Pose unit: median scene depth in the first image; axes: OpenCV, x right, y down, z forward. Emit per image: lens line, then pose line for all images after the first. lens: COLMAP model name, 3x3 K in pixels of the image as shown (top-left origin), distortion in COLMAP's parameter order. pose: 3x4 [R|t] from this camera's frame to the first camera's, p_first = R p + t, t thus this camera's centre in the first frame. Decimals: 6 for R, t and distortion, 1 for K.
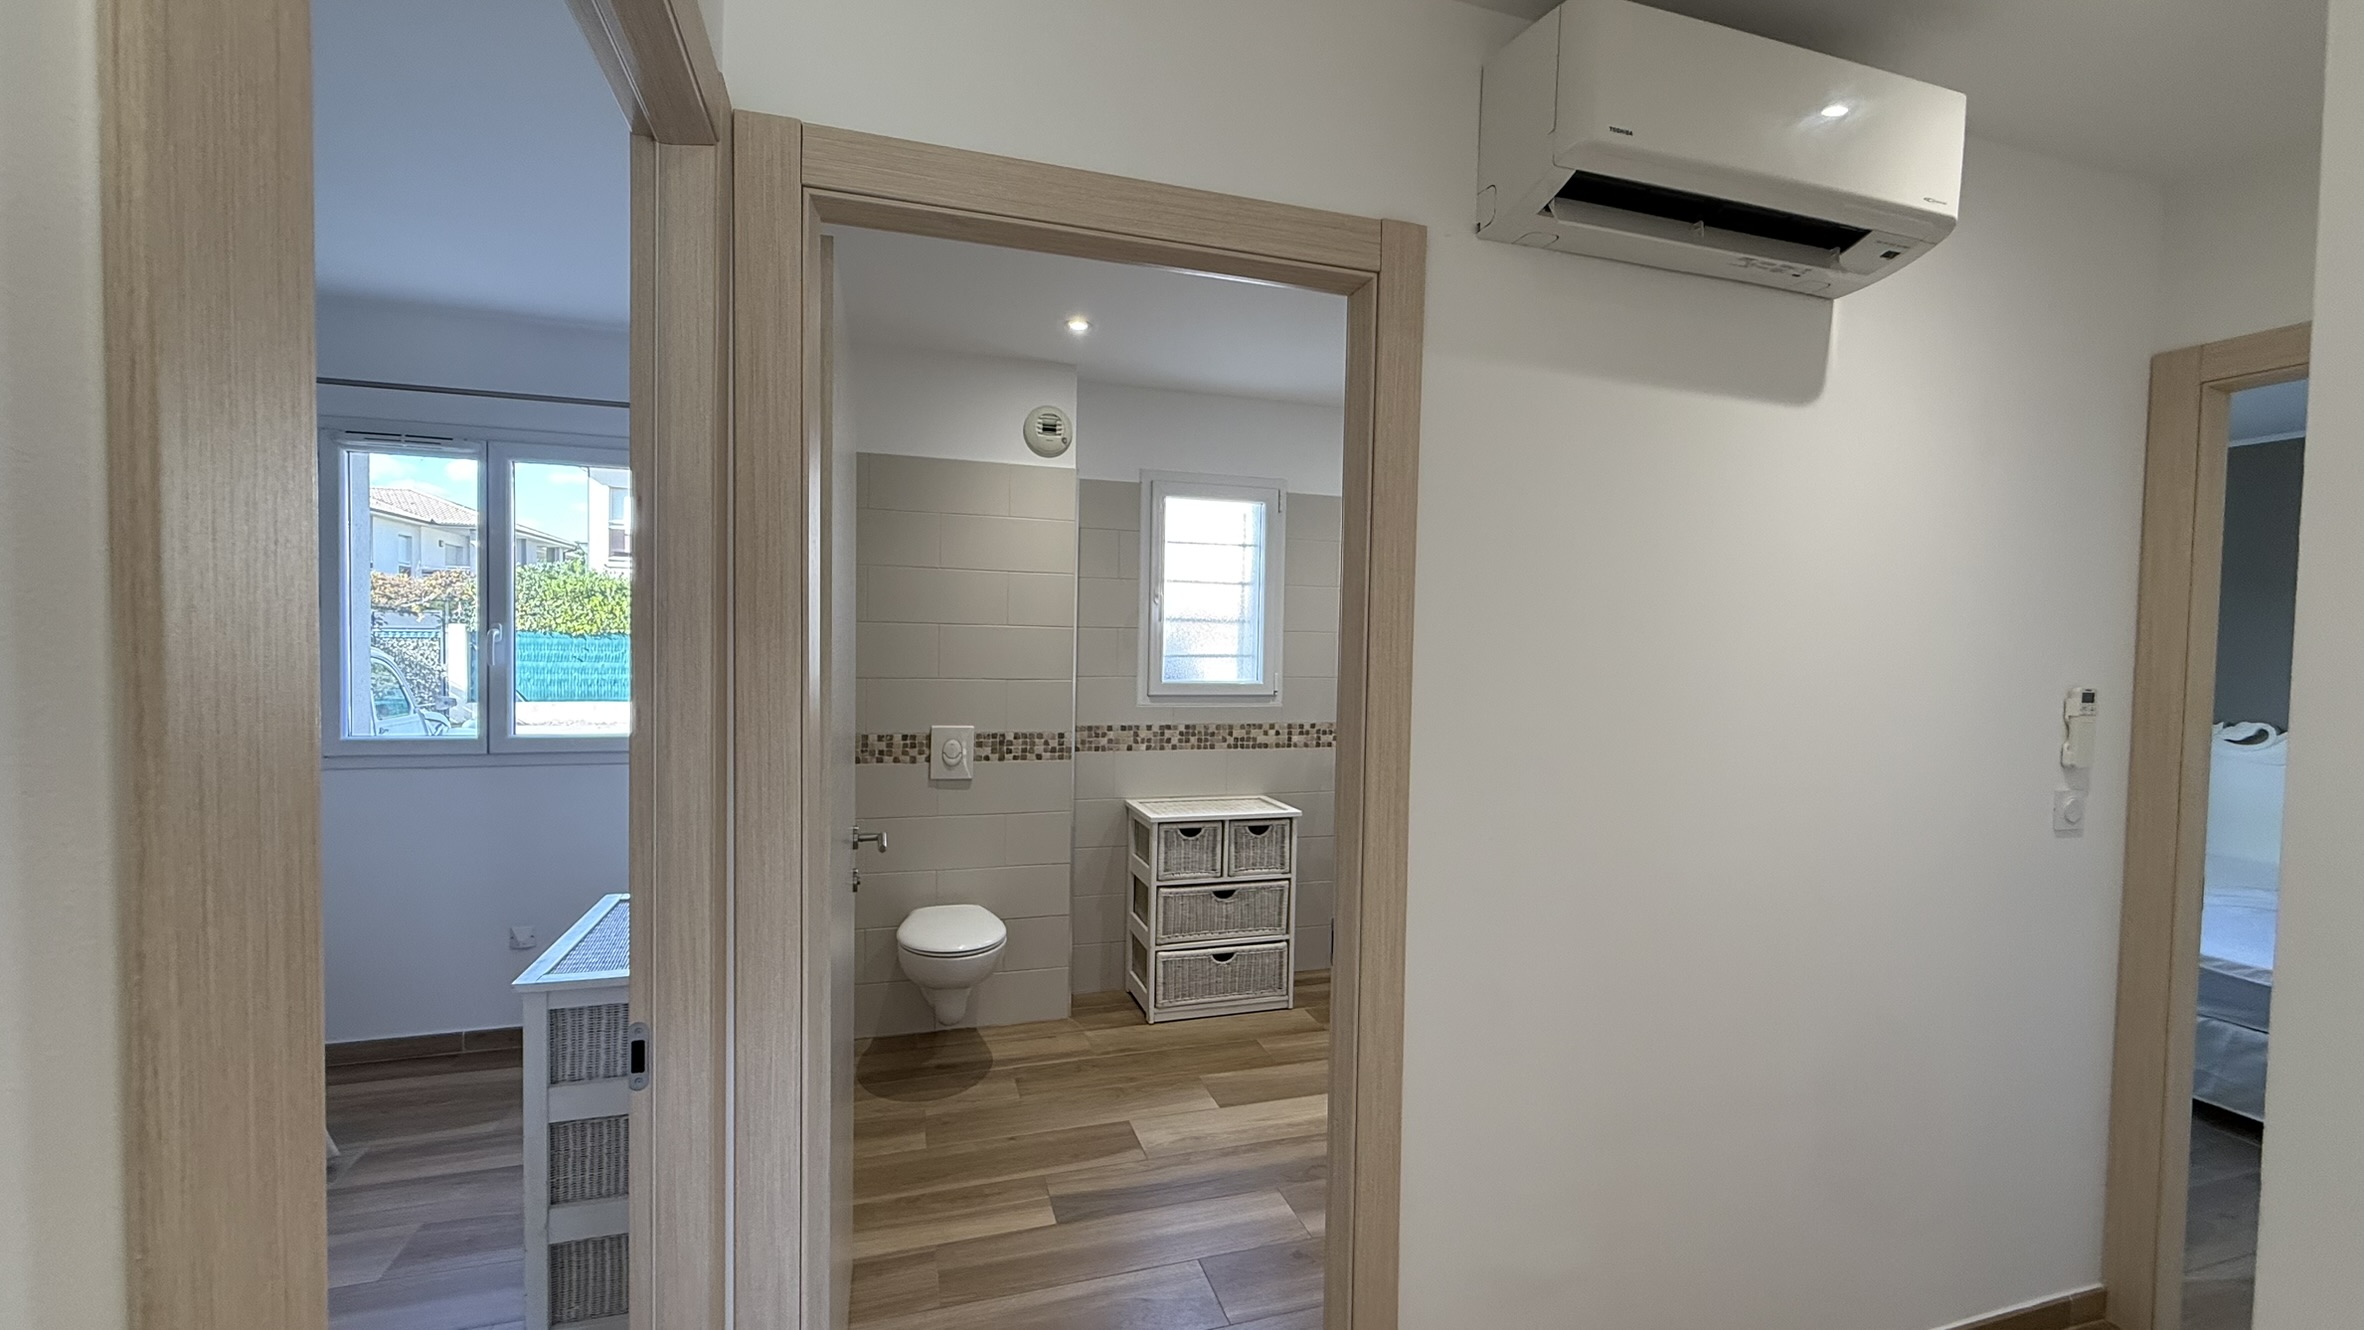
lens RADIAL K [[929.1, 0, 1192.5], [0, 929.1, 684.2], [0, 0, 1]] dist [0.001835, -0.000749]
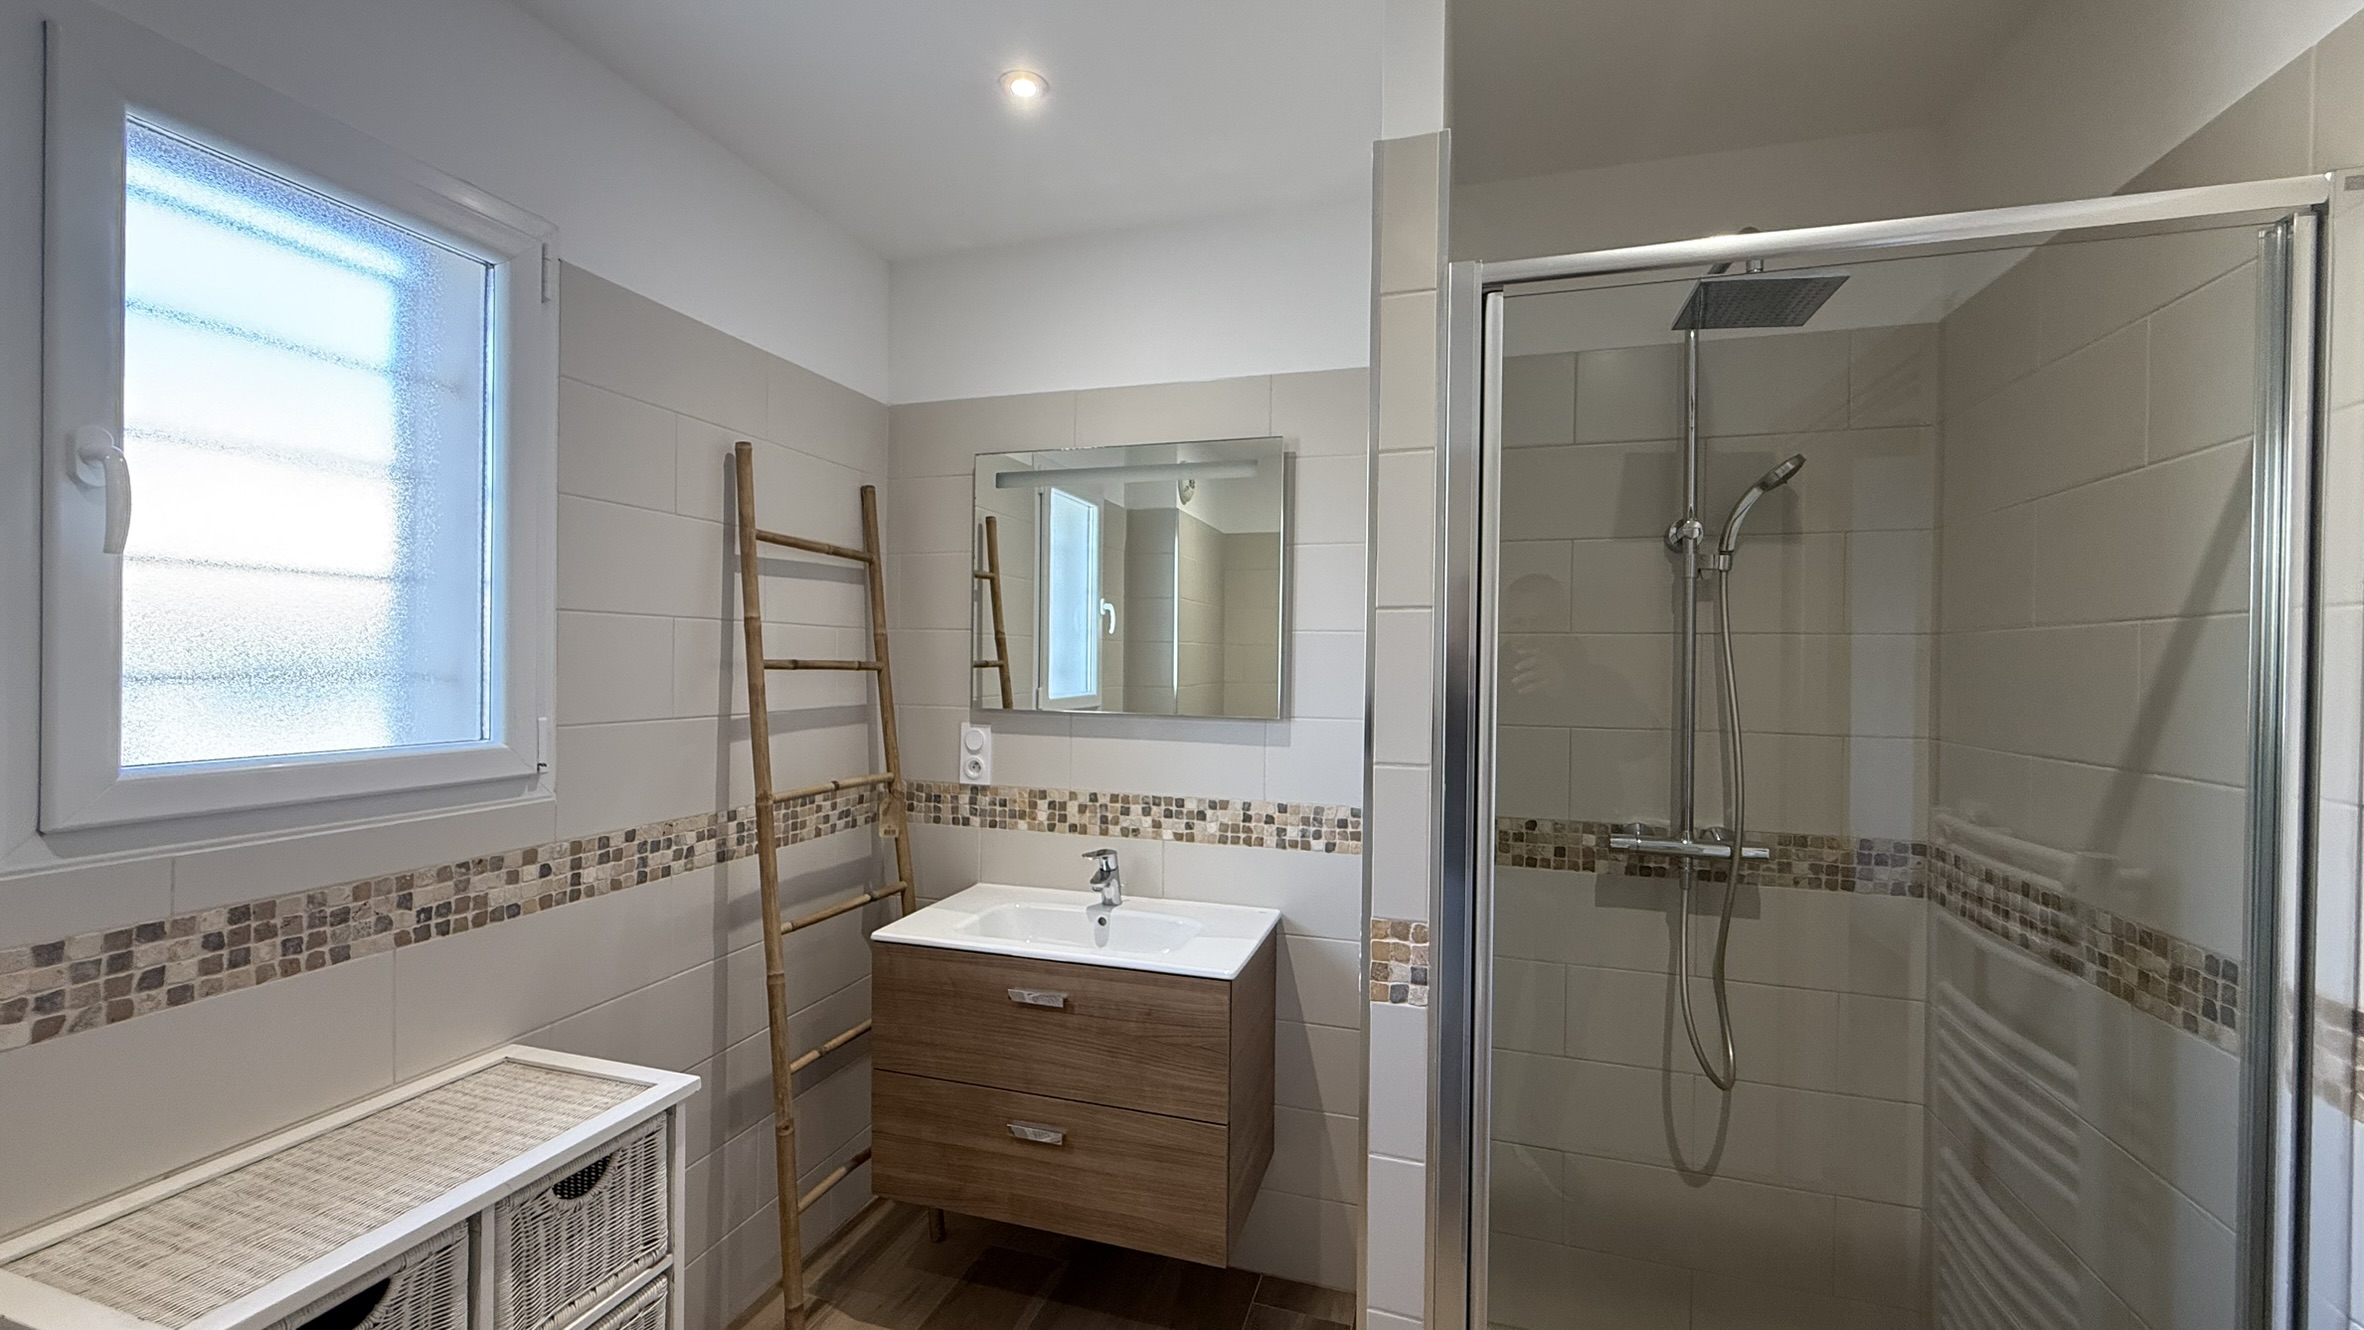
lens RADIAL K [[929.1, 0, 1169.2], [0, 929.1, 671.7], [0, 0, 1]] dist [0.001835, -0.000749]
pose [[0.588717, -0.018698, 0.808123, -0.077689], [0.034153, 0.999415, -0.001756, -0.024097], [-0.807617, 0.028634, 0.589012, 0.633389]]
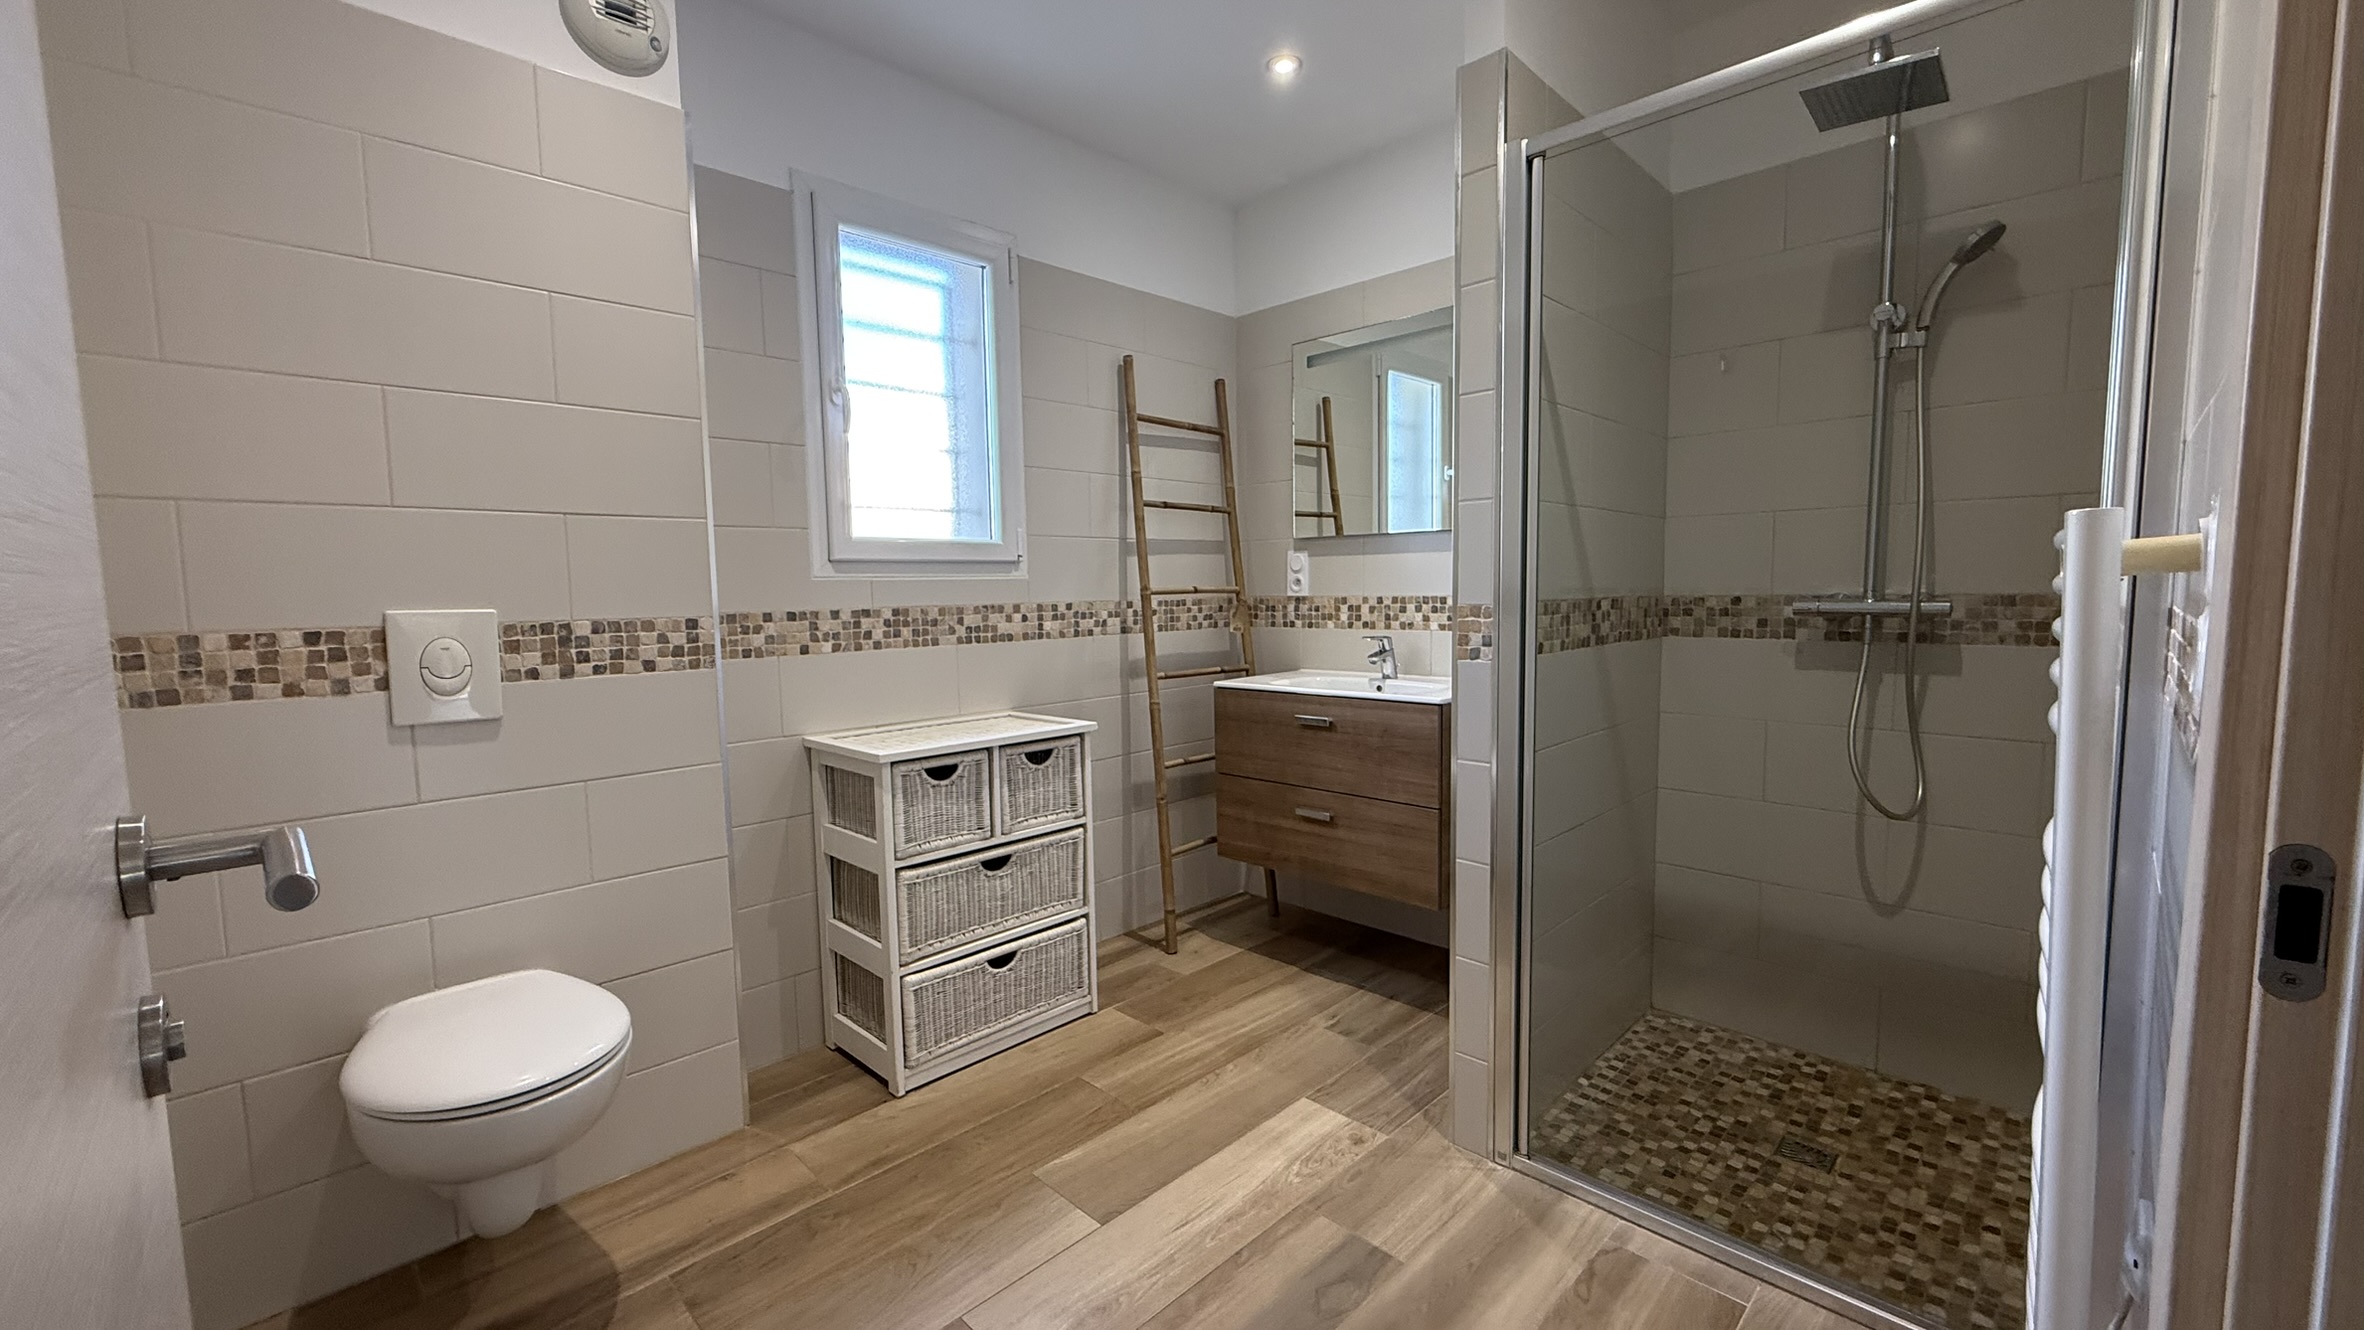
lens RADIAL K [[929.1, 0, 1182.1], [0, 929.1, 670.3], [0, 0, 1]] dist [0.001835, -0.000749]
pose [[0.889808, -0.075257, 0.450088, -0.131251], [0.054861, 0.996796, 0.058213, 0.065405], [-0.453026, -0.027106, 0.891085, 0.386722]]
